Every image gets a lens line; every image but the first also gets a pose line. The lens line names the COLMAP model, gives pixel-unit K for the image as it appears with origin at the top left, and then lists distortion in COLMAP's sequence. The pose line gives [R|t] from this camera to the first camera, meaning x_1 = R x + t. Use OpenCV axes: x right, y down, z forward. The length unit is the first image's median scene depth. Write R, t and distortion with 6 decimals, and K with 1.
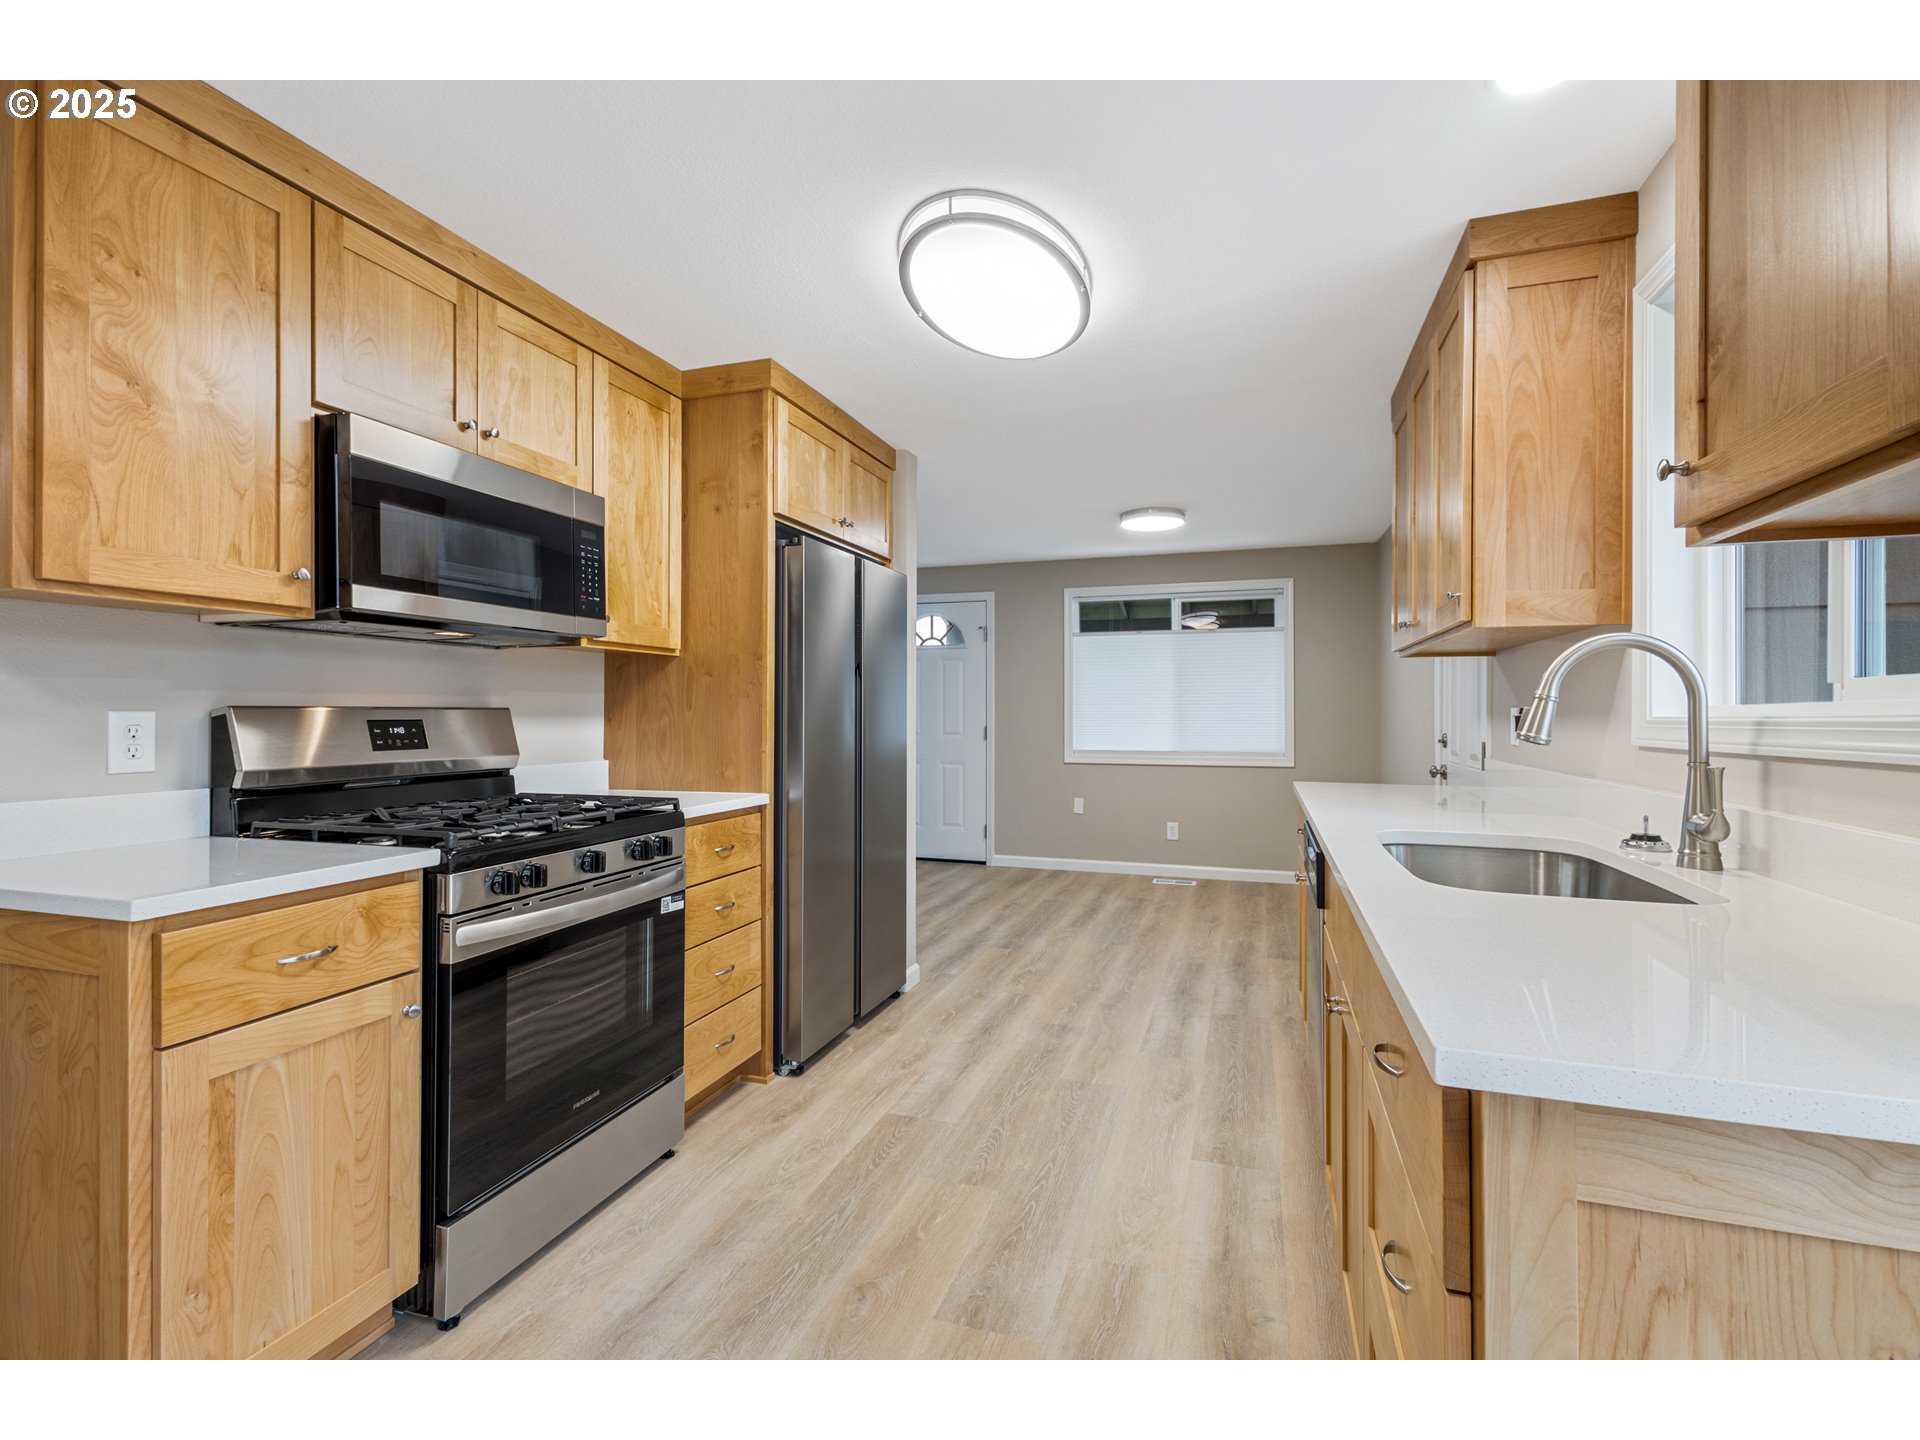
lens RADIAL K [[884.7, 0, 952.1], [0, 884.7, 711.9], [0, 0, 1]] dist [0.001126, 0.000353]
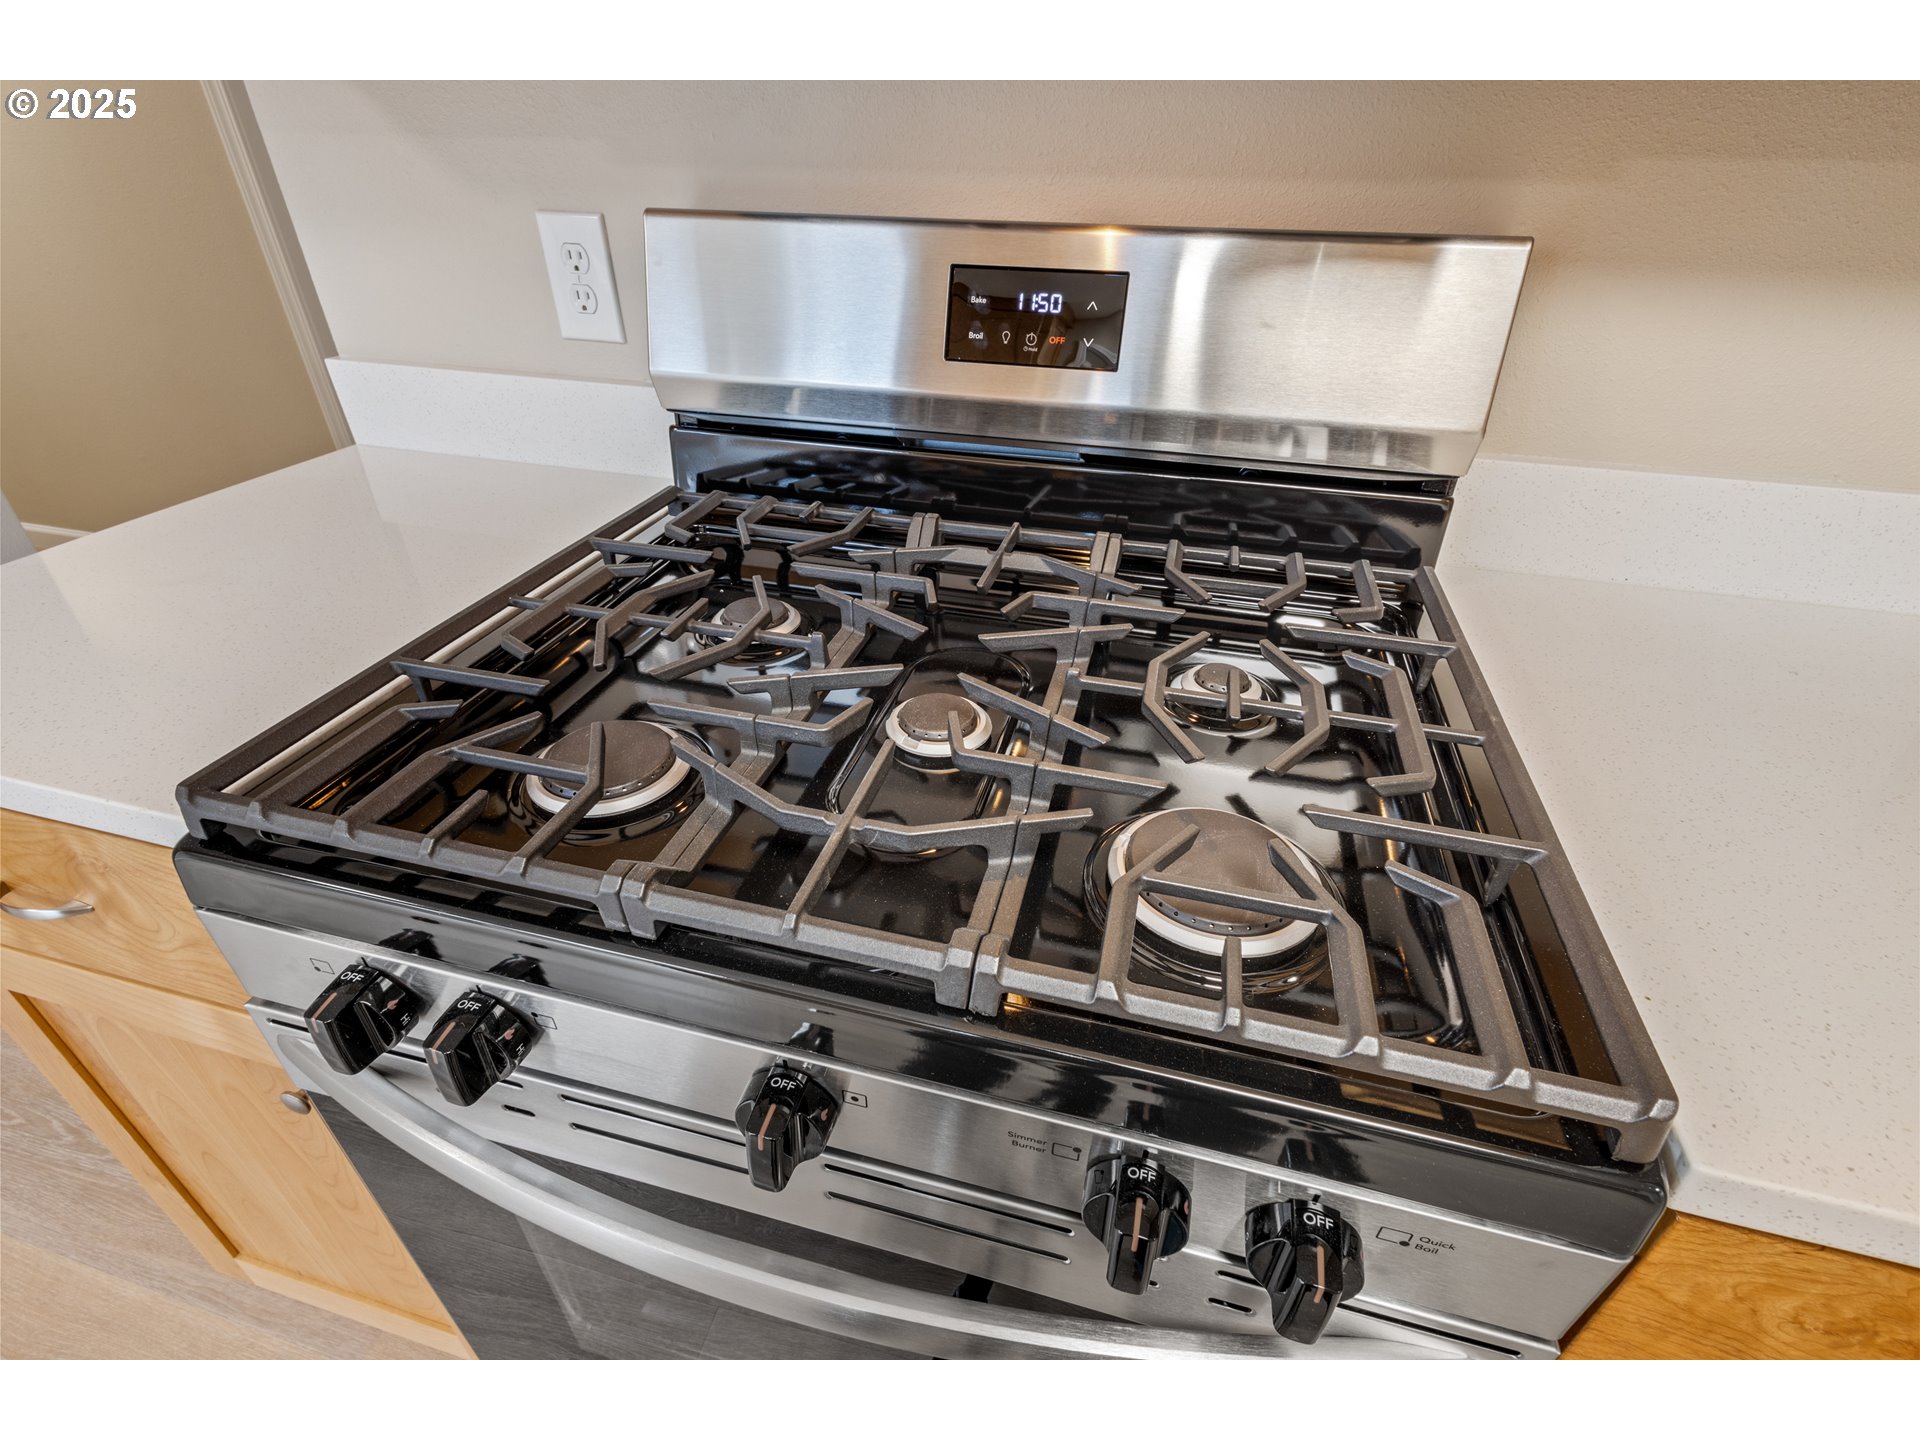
lens RADIAL K [[884.7, 0, 952.1], [0, 884.7, 711.9], [0, 0, 1]] dist [0.001126, 0.000353]
pose [[0.062569, 0.544650, -0.836326, -0.272168], [-0.012158, 0.838322, 0.545041, -0.034300], [0.997967, -0.023935, 0.059075, 0.996640]]
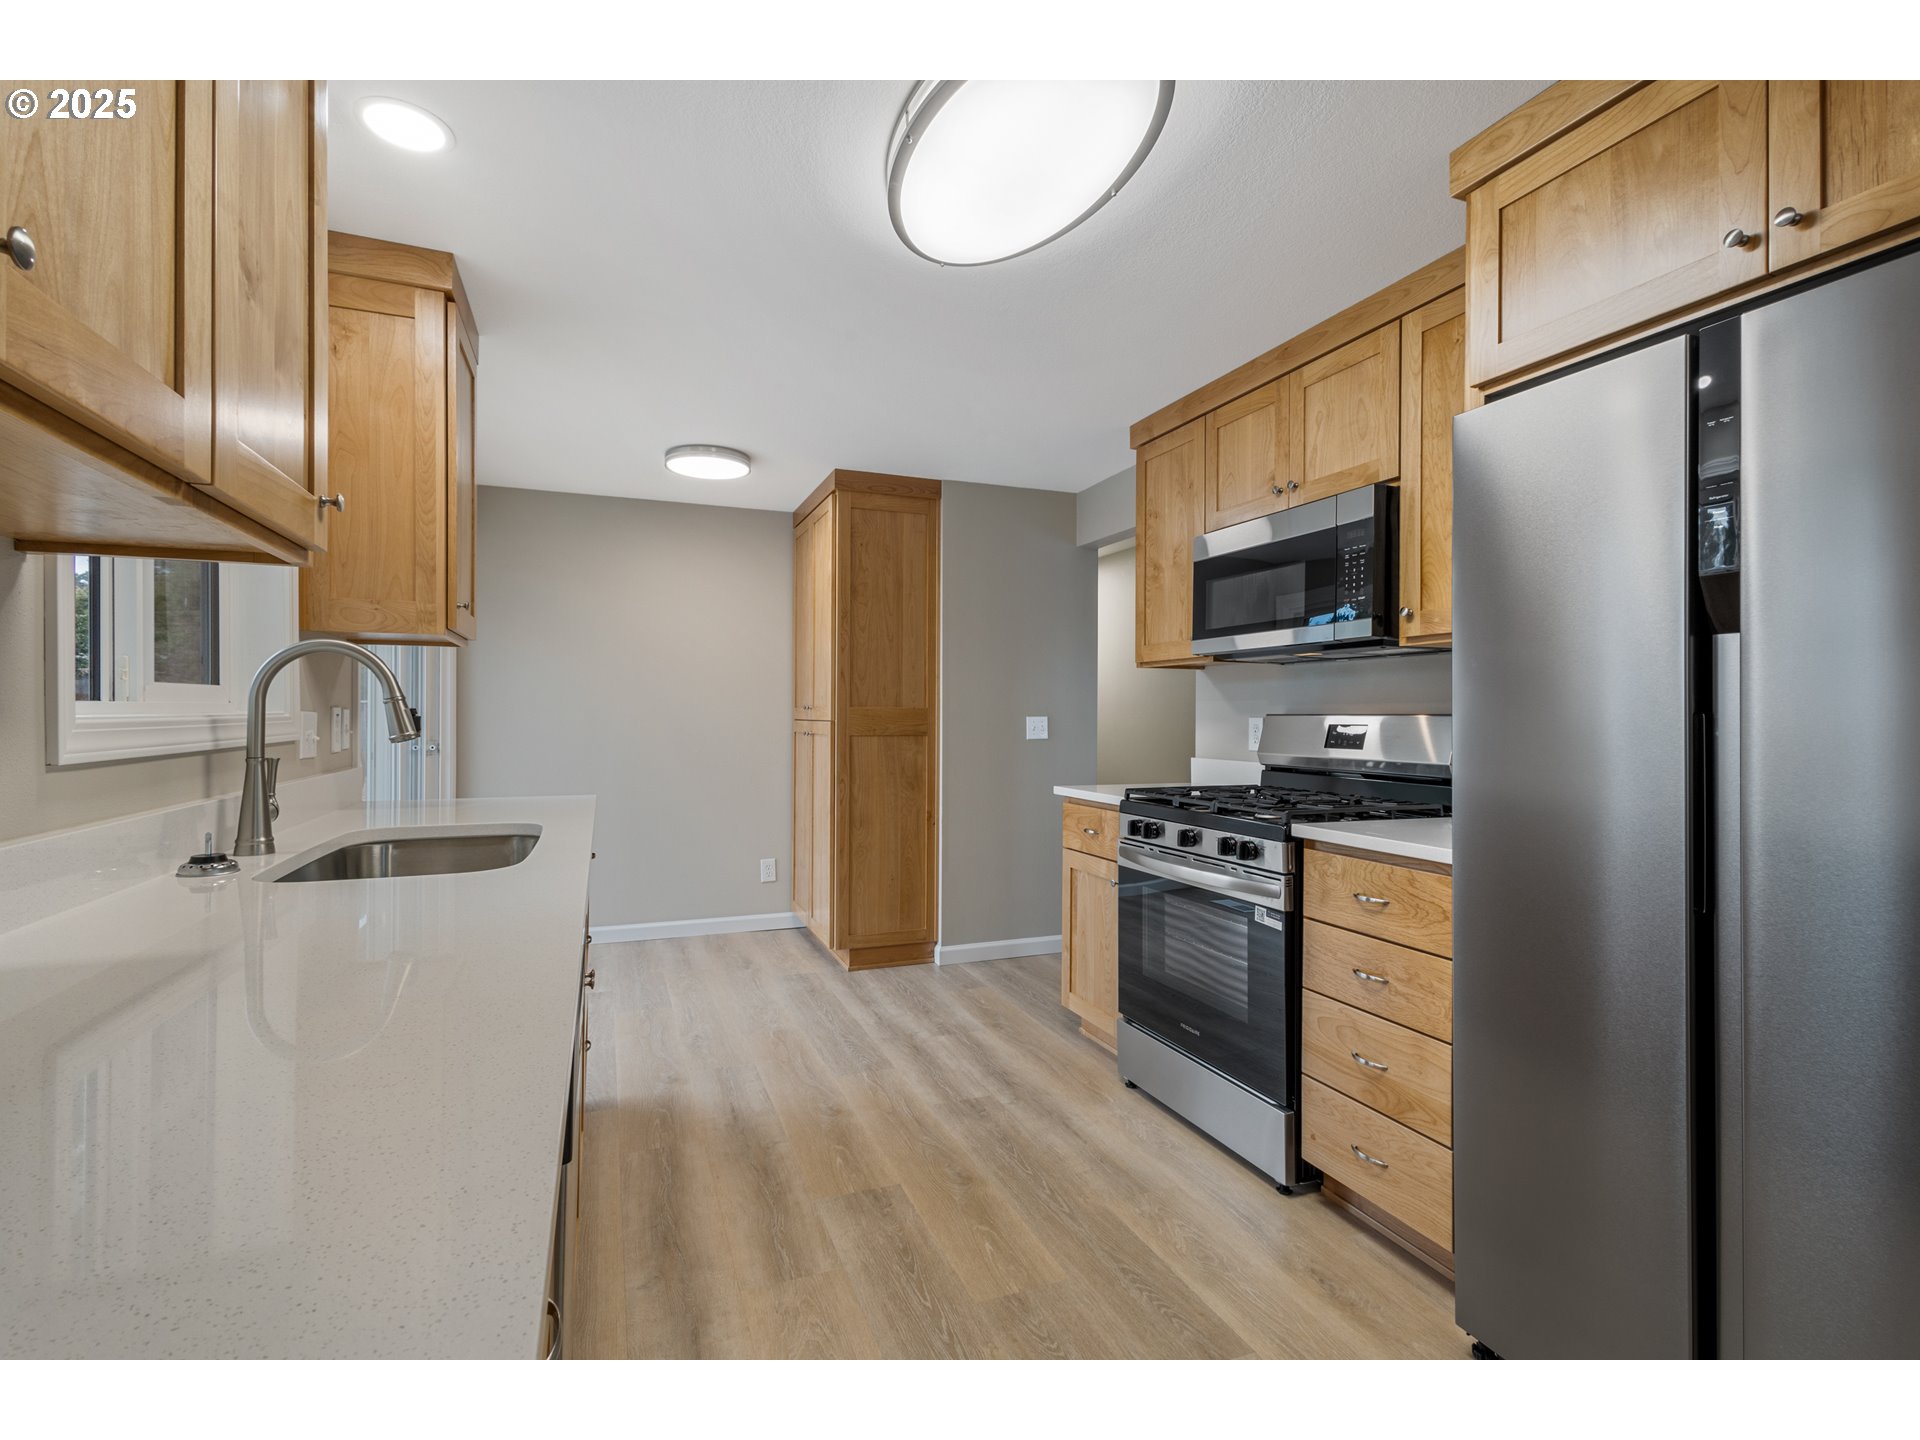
lens RADIAL K [[884.7, 0, 952.1], [0, 884.7, 711.9], [0, 0, 1]] dist [0.001126, 0.000353]
pose [[-0.760956, -0.006576, -0.648770, 0.628264], [-0.006081, 0.999977, -0.003003, -0.001028], [0.648775, 0.001660, -0.760978, 1.672141]]
